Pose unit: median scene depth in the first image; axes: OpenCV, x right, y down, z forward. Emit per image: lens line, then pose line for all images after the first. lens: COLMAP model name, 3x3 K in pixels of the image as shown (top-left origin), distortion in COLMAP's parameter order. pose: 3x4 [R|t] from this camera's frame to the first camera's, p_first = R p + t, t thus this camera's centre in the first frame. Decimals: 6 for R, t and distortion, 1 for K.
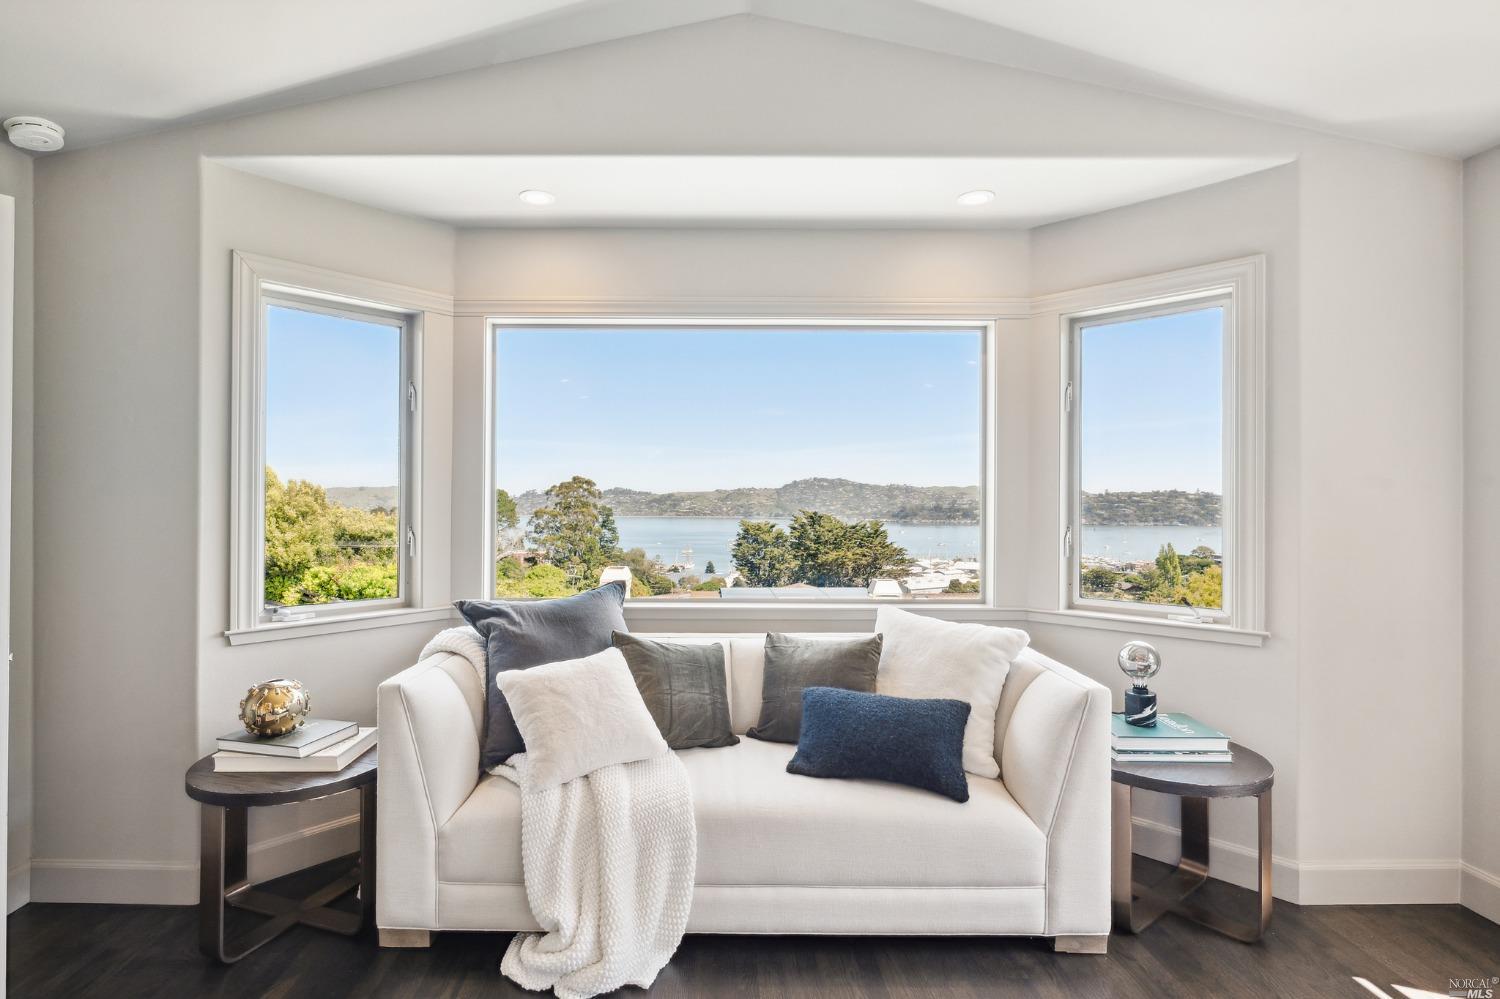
lens RADIAL K [[734.7, 0, 705.2], [0, 734.7, 500.7], [0, 0, 1]] dist [0.001821, 0.000070]
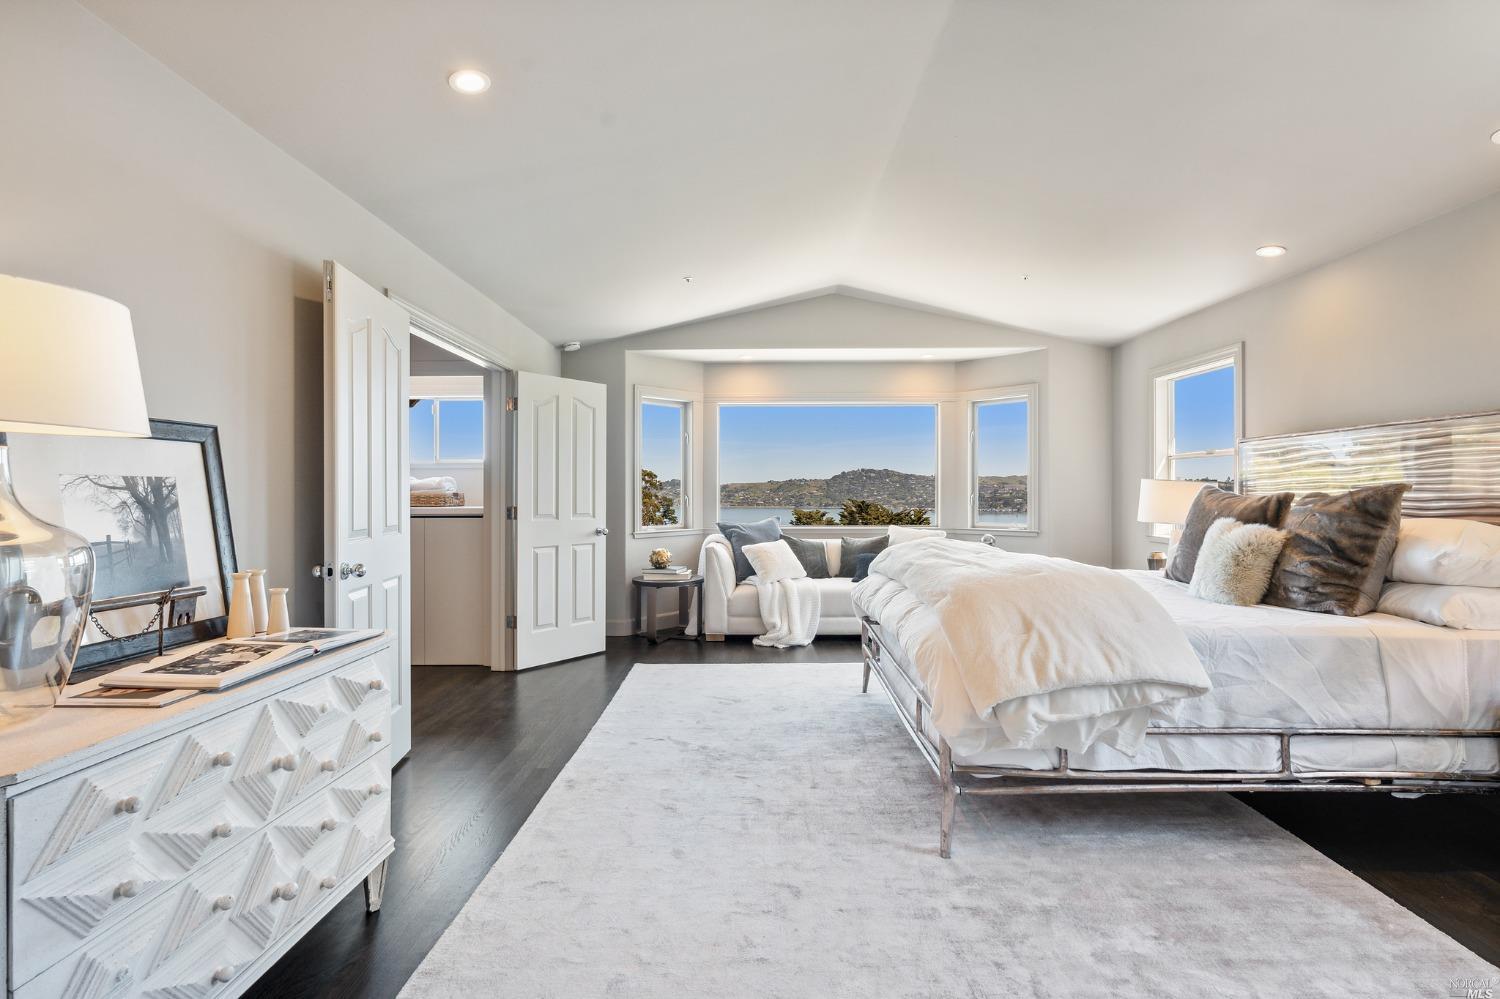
lens RADIAL K [[707.2, 0, 756.9], [0, 707.2, 492.7], [0, 0, 1]] dist [-0.001100, -0.000112]
pose [[0.999984, -0.005673, -0.000411, -0.208228], [0.005673, 0.999983, 0.001476, 0.035752], [0.000403, -0.001478, 0.999999, -1.418126]]
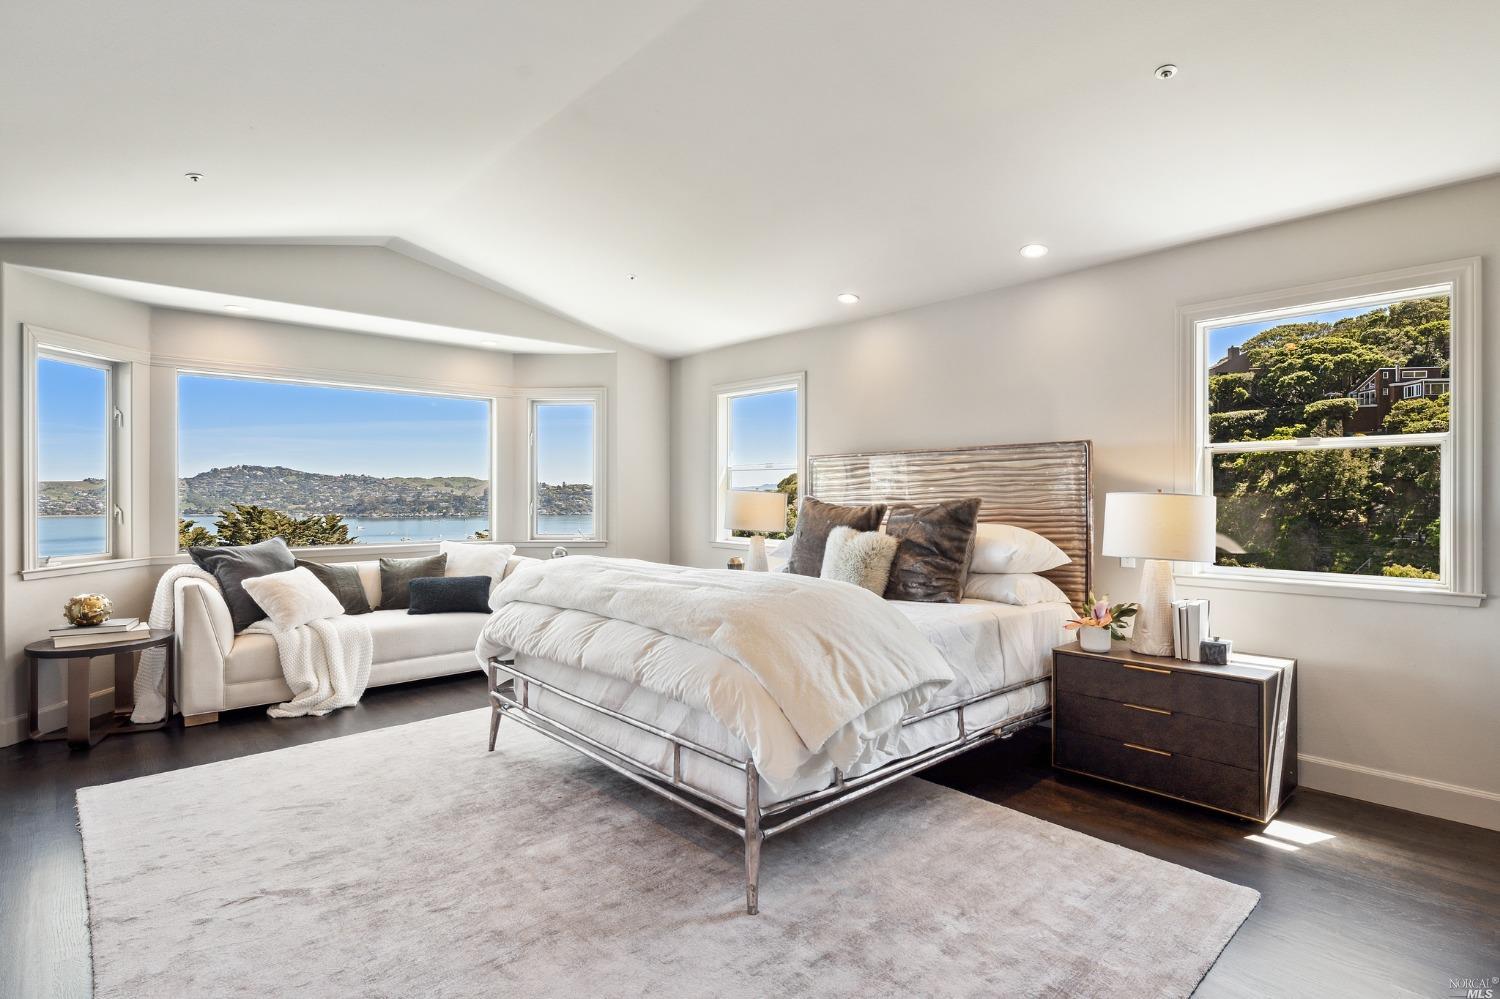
lens RADIAL K [[750.3, 0, 750.0], [0, 750.3, 499.5], [0, 0, 1]] dist [0.000218, 0.000107]
pose [[0.736592, -0.008858, 0.676279, -0.564533], [0.002825, 0.999946, 0.010020, 0.016208], [-0.676331, -0.005470, 0.736577, -1.142959]]
